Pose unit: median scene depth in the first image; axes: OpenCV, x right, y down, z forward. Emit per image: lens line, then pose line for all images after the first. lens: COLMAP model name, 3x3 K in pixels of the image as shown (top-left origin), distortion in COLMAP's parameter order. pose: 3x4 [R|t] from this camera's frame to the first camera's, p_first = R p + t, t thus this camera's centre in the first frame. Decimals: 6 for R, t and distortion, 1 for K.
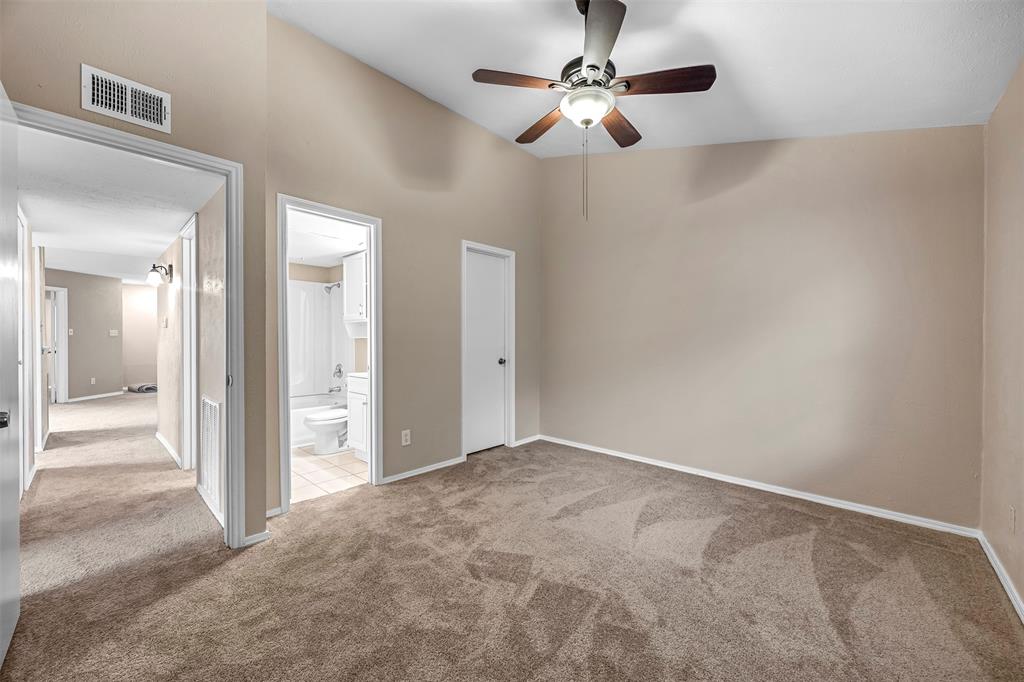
lens RADIAL K [[390.1, 0, 512.6], [0, 390.1, 345.1], [0, 0, 1]] dist [-0.000544, 0.000087]
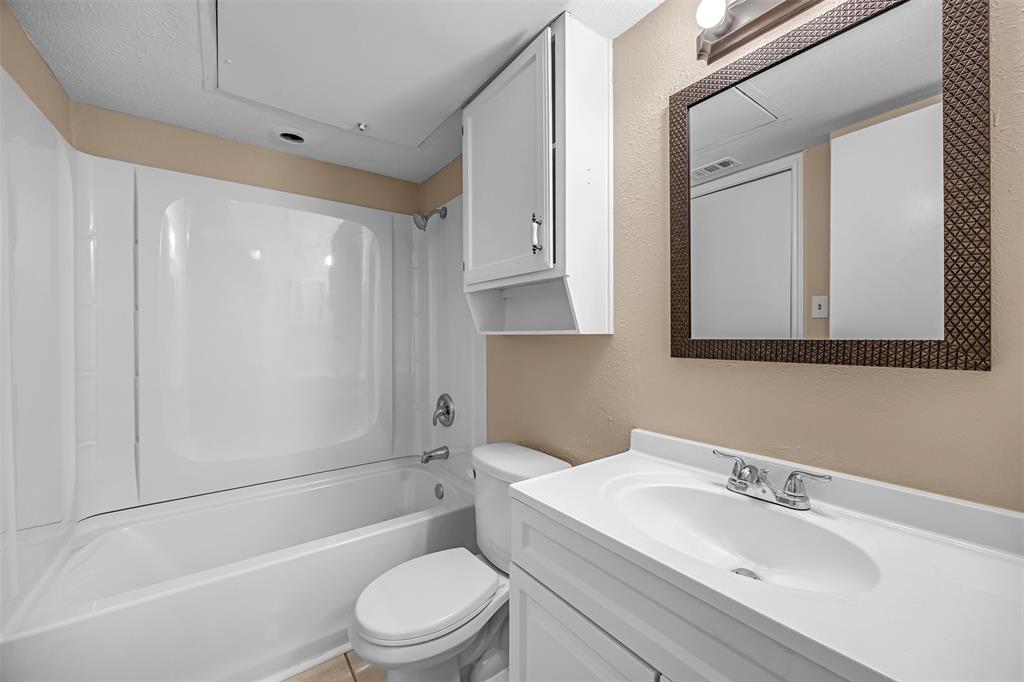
lens RADIAL K [[395.0, 0, 514.5], [0, 395.0, 339.1], [0, 0, 1]] dist [-0.001206, -0.000095]
pose [[0.982944, -0.002137, -0.183895, -0.291576], [0.001845, 0.999997, -0.001759, -0.011681], [0.183898, 0.001389, 0.982944, 0.590618]]
